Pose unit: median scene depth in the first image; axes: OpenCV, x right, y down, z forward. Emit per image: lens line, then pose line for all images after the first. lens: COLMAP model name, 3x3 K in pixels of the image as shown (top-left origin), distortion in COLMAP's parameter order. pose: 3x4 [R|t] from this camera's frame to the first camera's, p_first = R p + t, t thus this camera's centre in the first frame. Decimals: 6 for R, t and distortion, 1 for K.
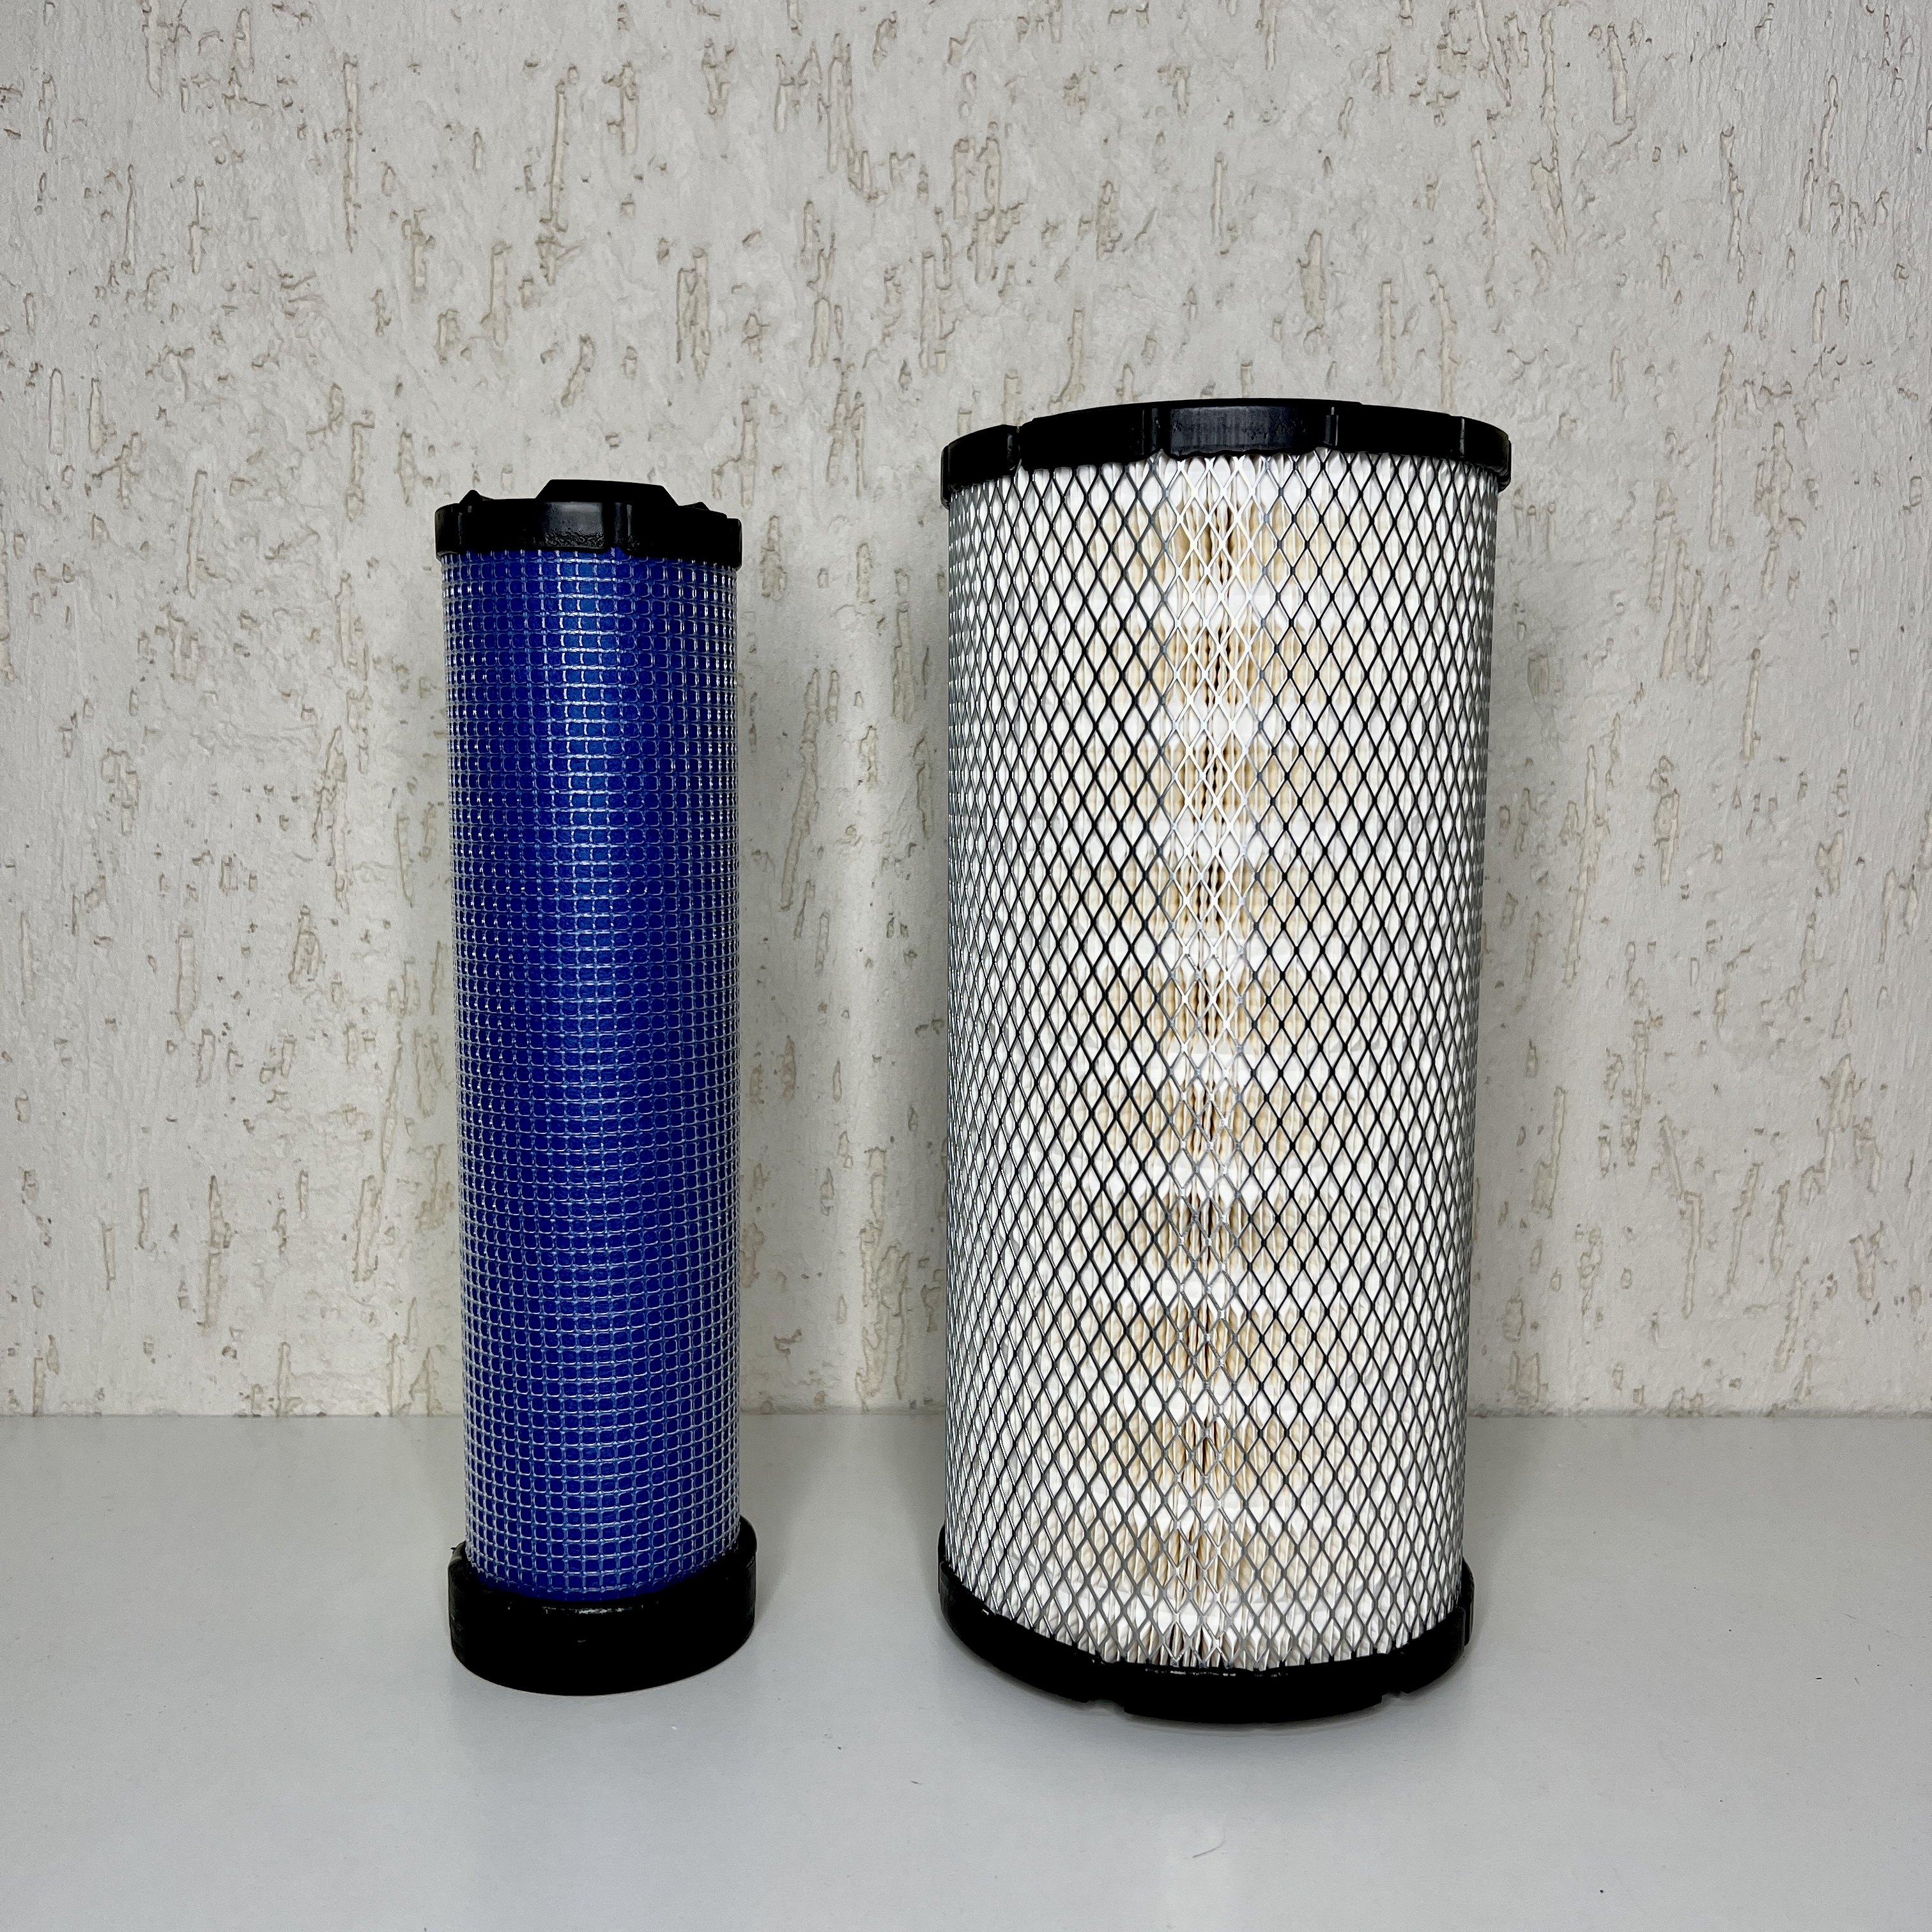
lens RADIAL K [[2000.6, 0, 963.9], [0, 2000.6, 959.1], [0, 0, 1]] dist [-0.004782, 0.000000]
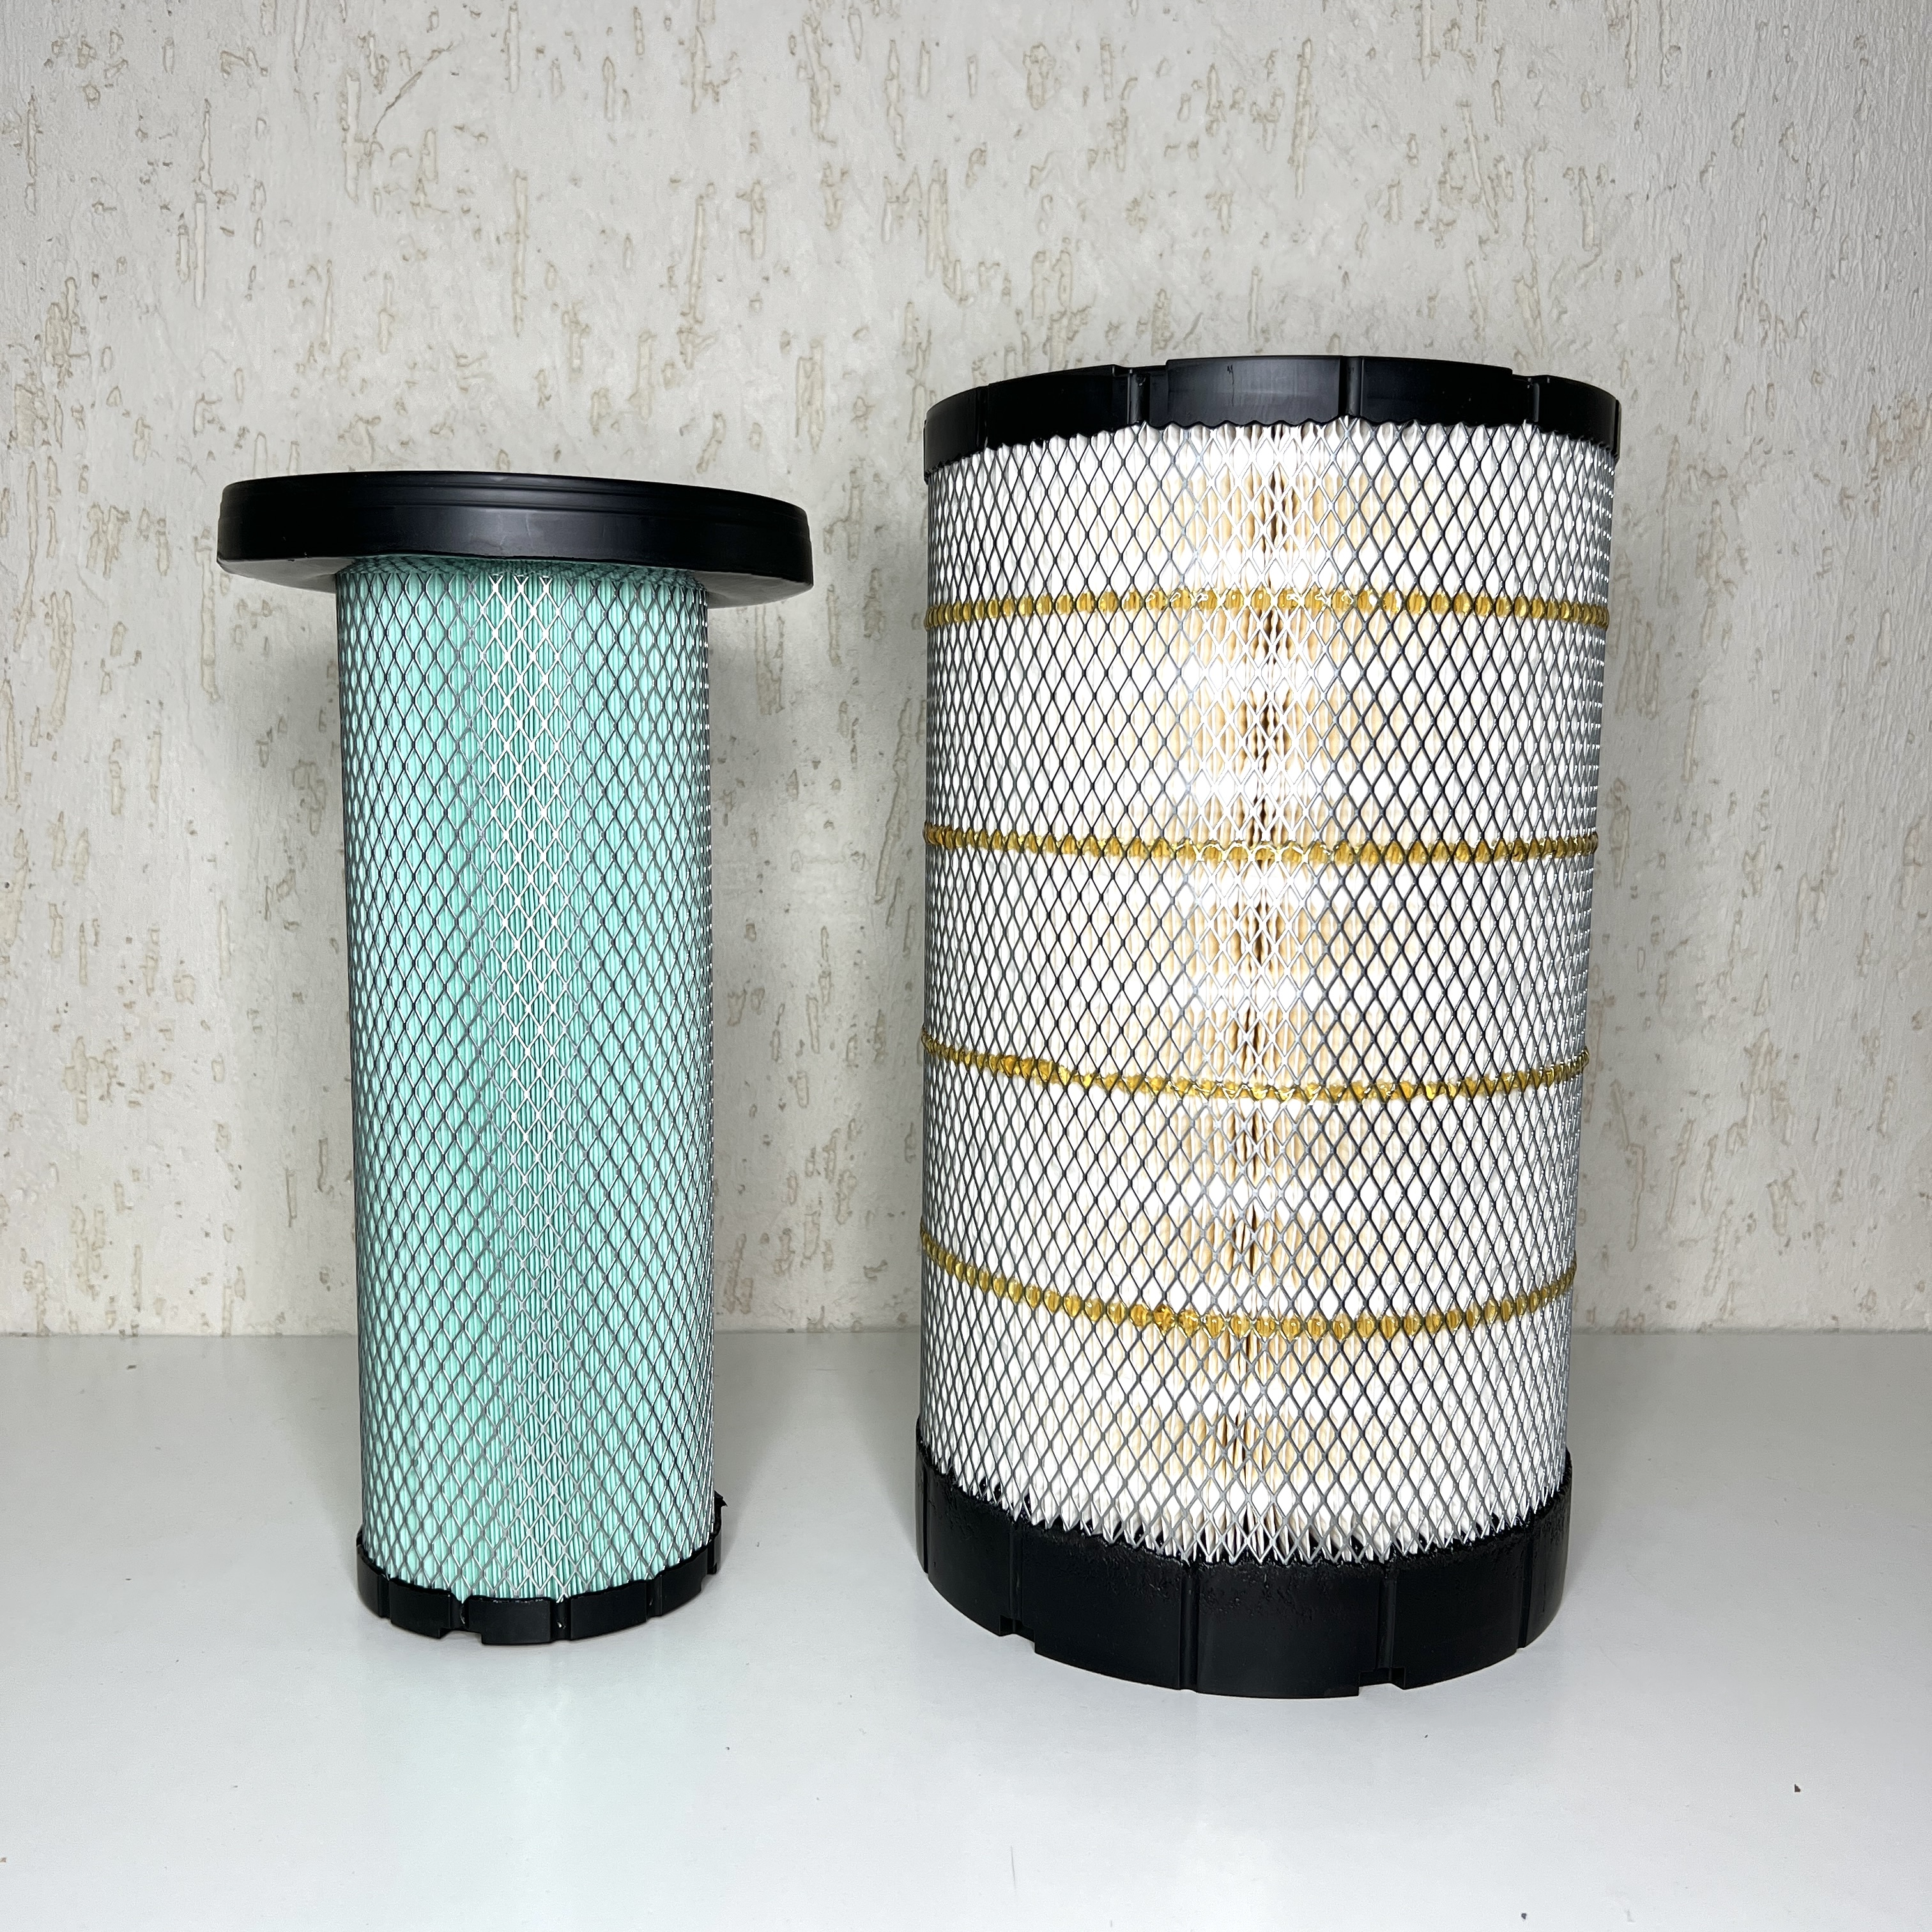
lens RADIAL K [[2000.6, 0, 962.3], [0, 2000.6, 968.7], [0, 0, 1]] dist [-0.004782, 0.000000]
pose [[0.999027, 0.004761, 0.043856, -0.095783], [-0.005232, 0.999930, 0.010628, 0.001477], [-0.043802, -0.010847, 0.998981, -0.181959]]
